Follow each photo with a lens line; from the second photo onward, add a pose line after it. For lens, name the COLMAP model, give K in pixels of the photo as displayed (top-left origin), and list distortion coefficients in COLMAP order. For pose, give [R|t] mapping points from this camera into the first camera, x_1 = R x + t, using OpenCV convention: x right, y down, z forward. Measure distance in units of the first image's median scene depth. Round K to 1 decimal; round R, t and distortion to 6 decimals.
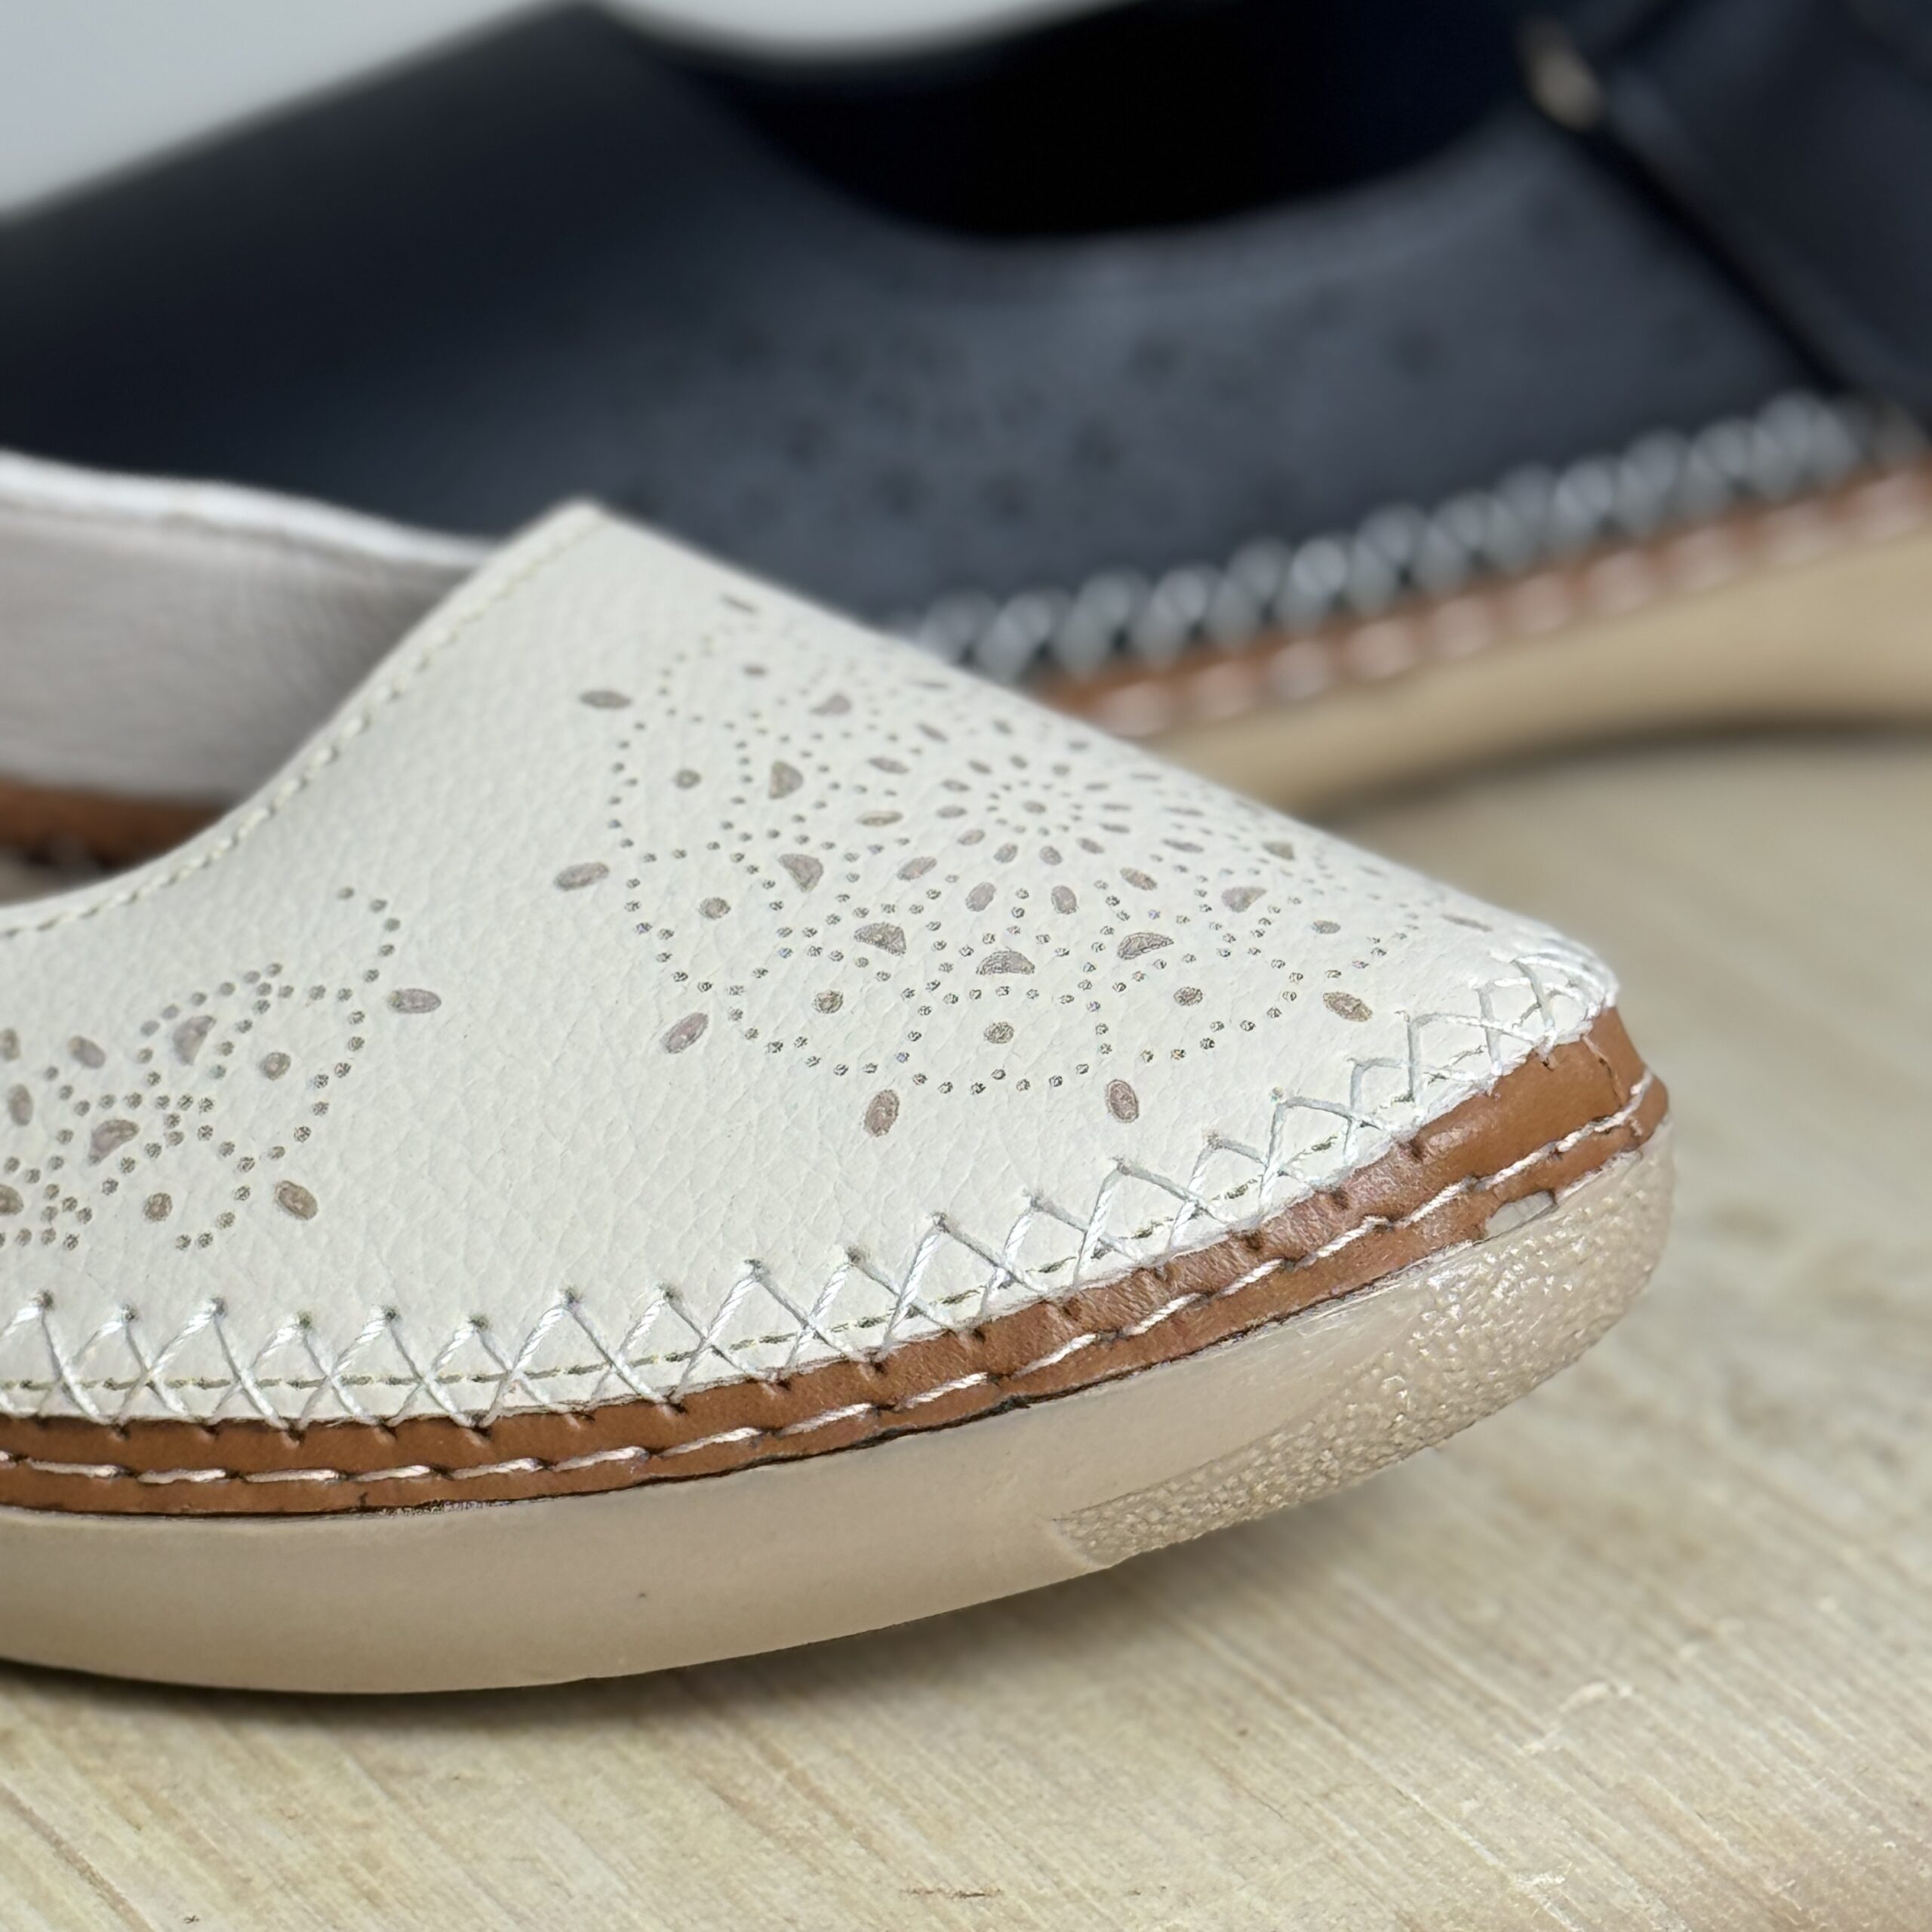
lens RADIAL K [[9398.2, 0, 969.3], [0, 9398.2, 968.5], [0, 0, 1]] dist [0.143331, 0.000000]
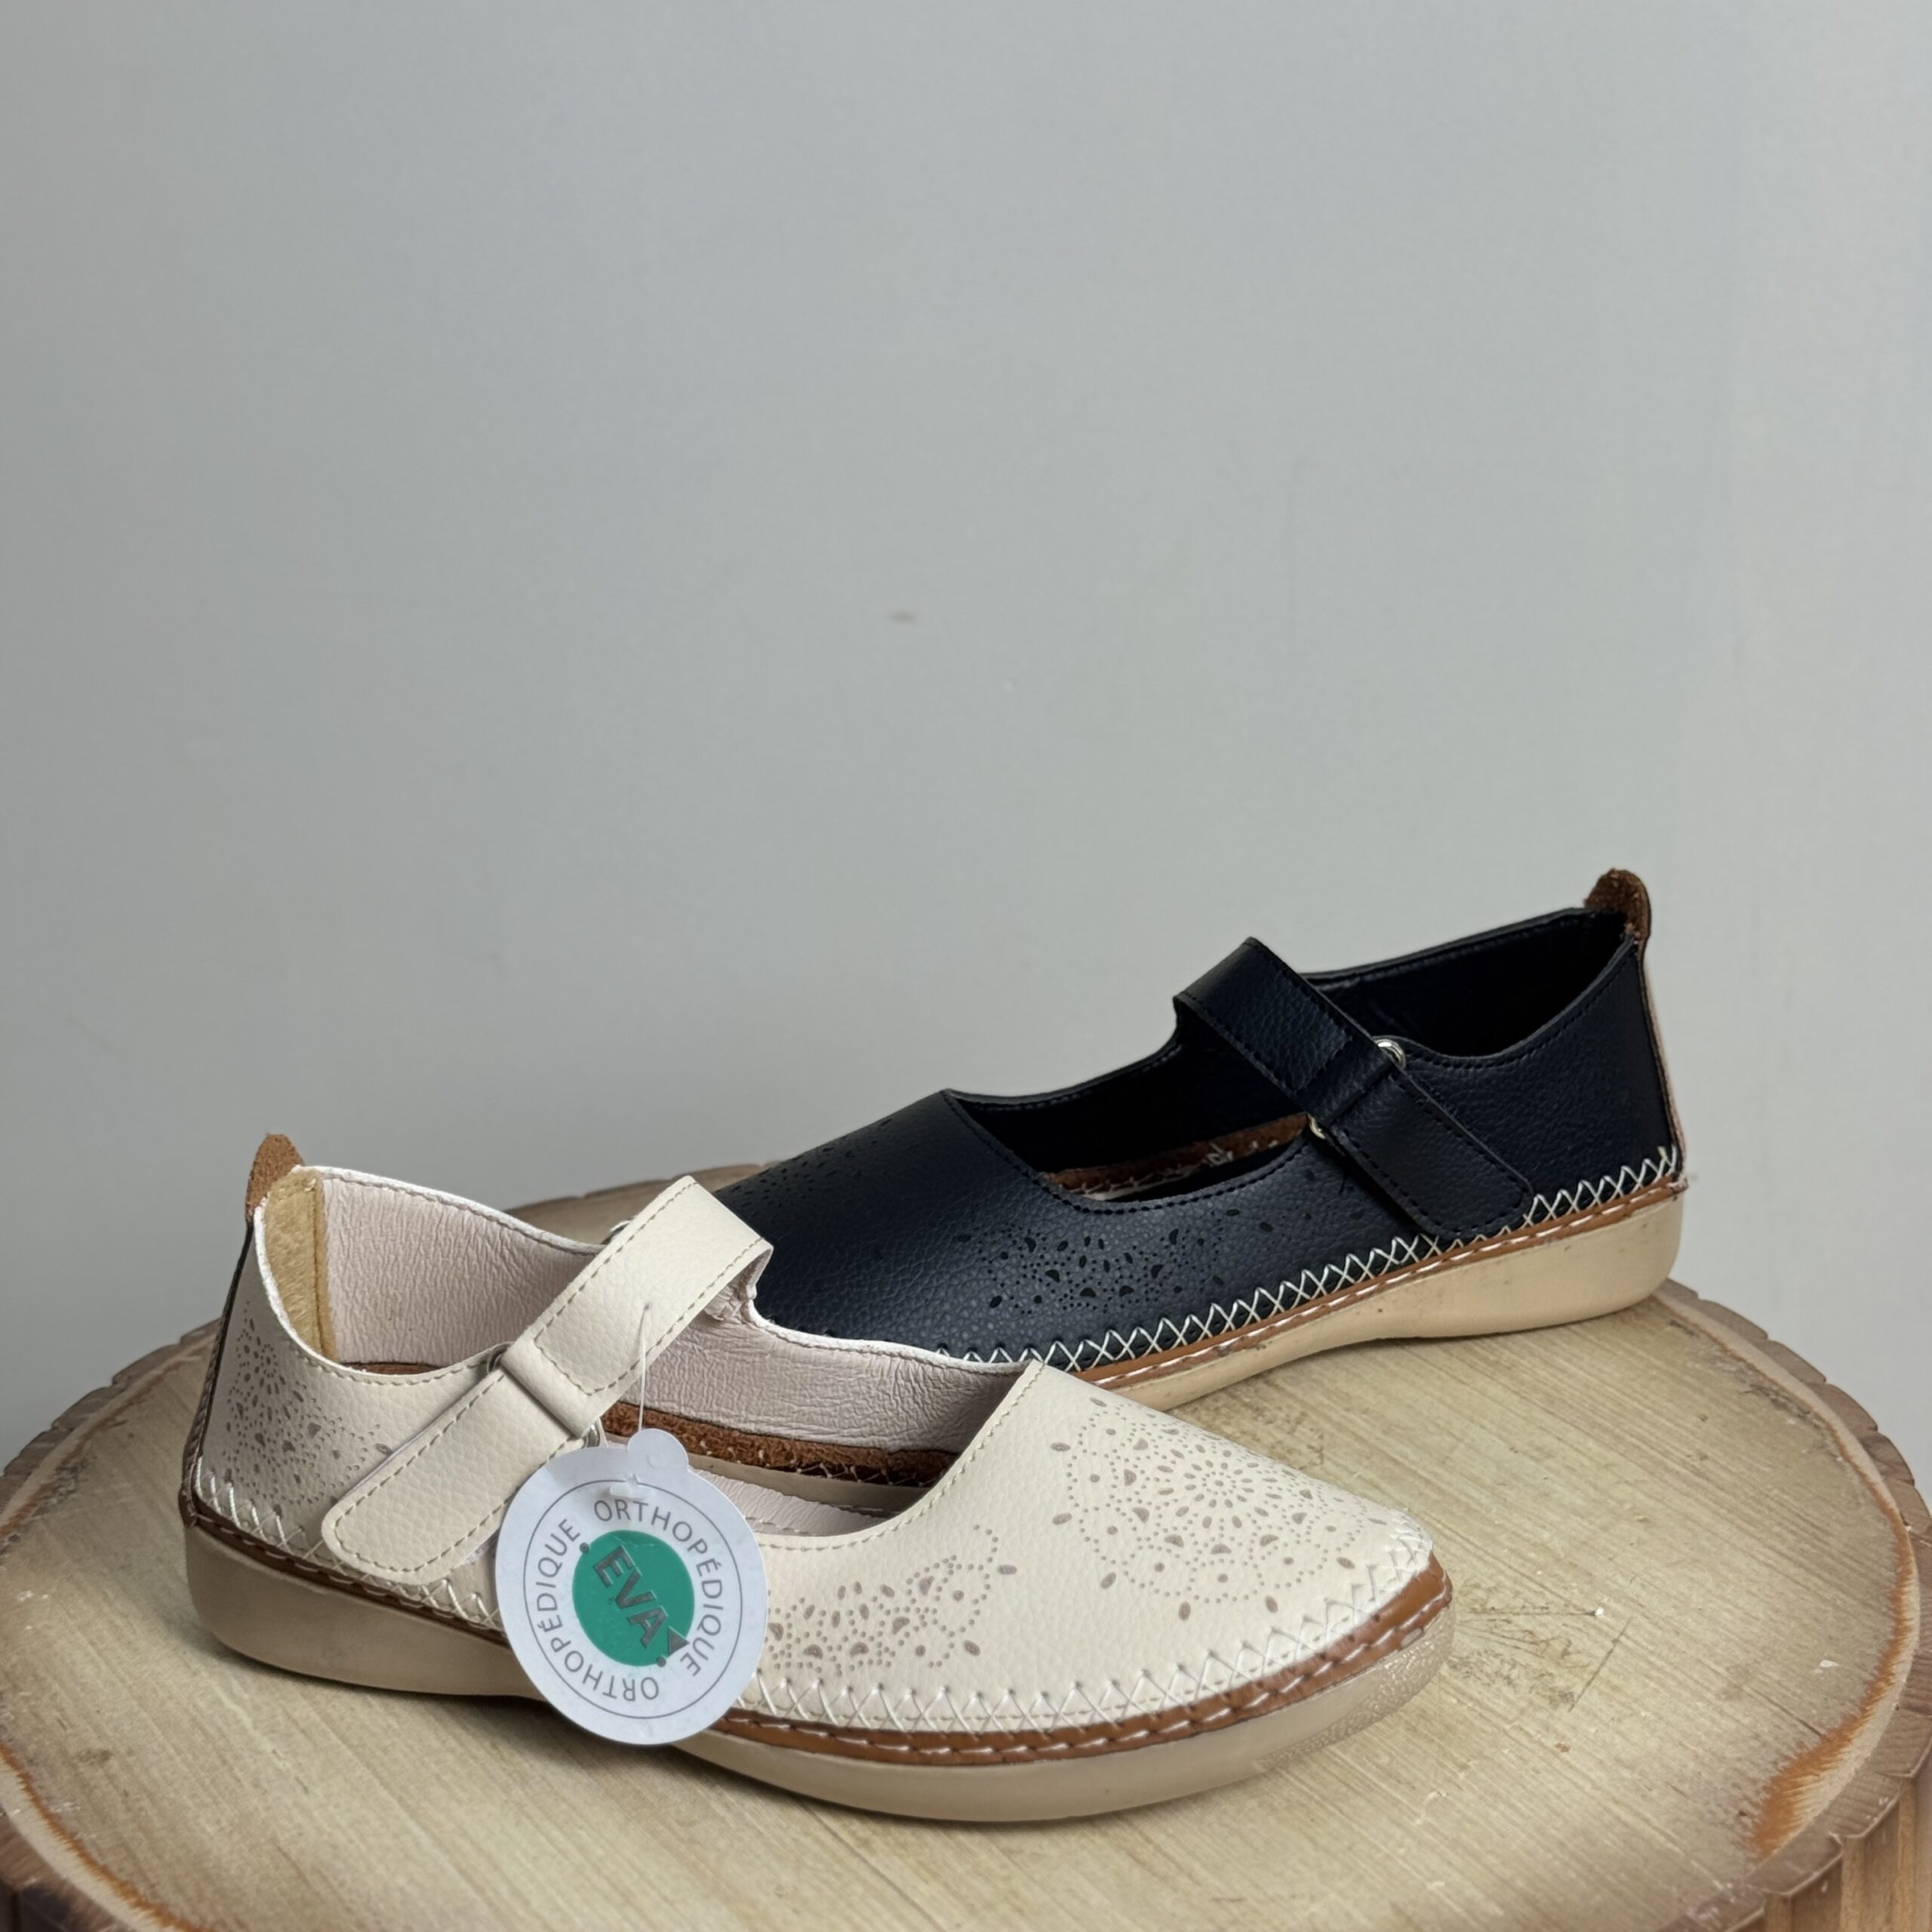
lens RADIAL K [[3717.1, 0, 957.1], [0, 3717.1, 967.8], [0, 0, 1]] dist [0.148576, 0.000000]
pose [[0.996686, -0.037407, 0.072228, -0.147398], [0.038642, 0.999128, -0.015783, -0.158350], [-0.071575, 0.018522, 0.997263, -0.105342]]
